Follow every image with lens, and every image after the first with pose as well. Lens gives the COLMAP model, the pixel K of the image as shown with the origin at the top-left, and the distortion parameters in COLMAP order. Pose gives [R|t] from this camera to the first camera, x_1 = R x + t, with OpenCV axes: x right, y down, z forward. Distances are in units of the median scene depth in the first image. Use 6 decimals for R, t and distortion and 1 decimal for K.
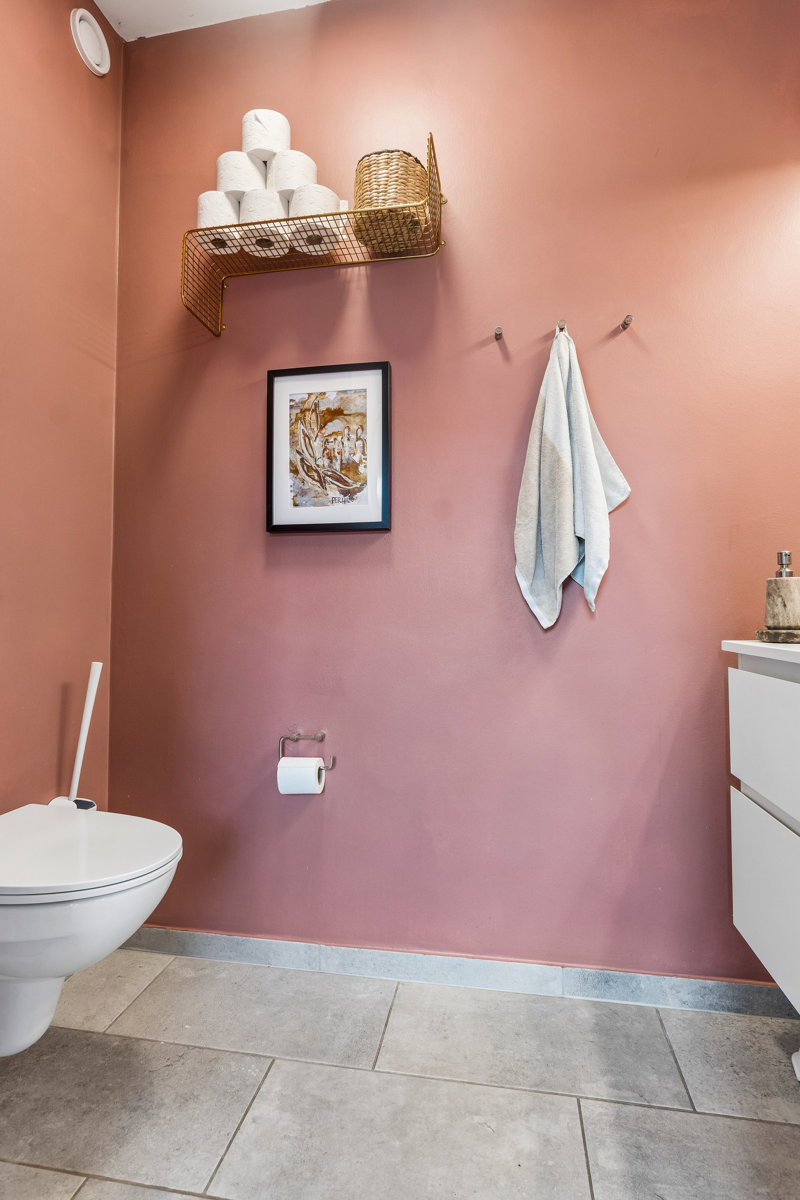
lens RADIAL K [[613.1, 0, 397.8], [0, 613.1, 597.7], [0, 0, 1]] dist [0.005247, 0.000391]
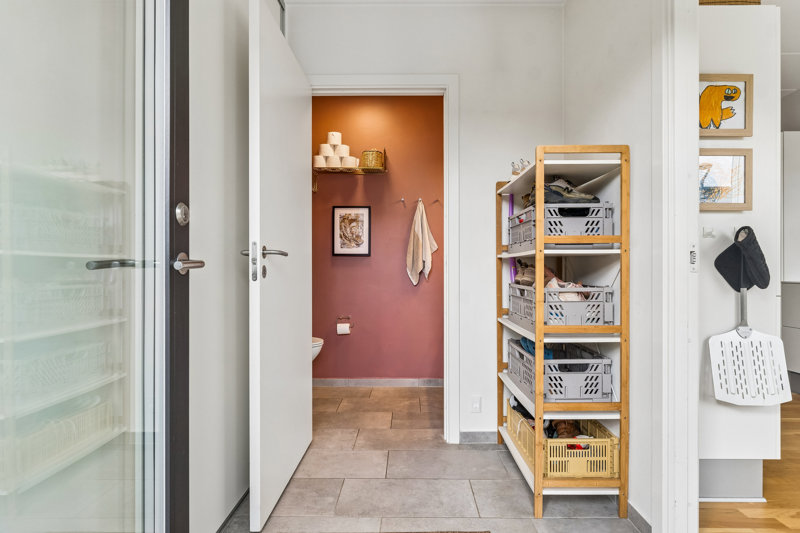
lens RADIAL K [[408.7, 0, 402.2], [0, 408.7, 269.0], [0, 0, 1]] dist [0.005247, 0.000391]
pose [[0.986938, 0.004690, 0.161032, -0.203285], [-0.008401, 0.999714, 0.022373, -0.090705], [-0.160881, -0.023433, 0.986696, -1.261444]]
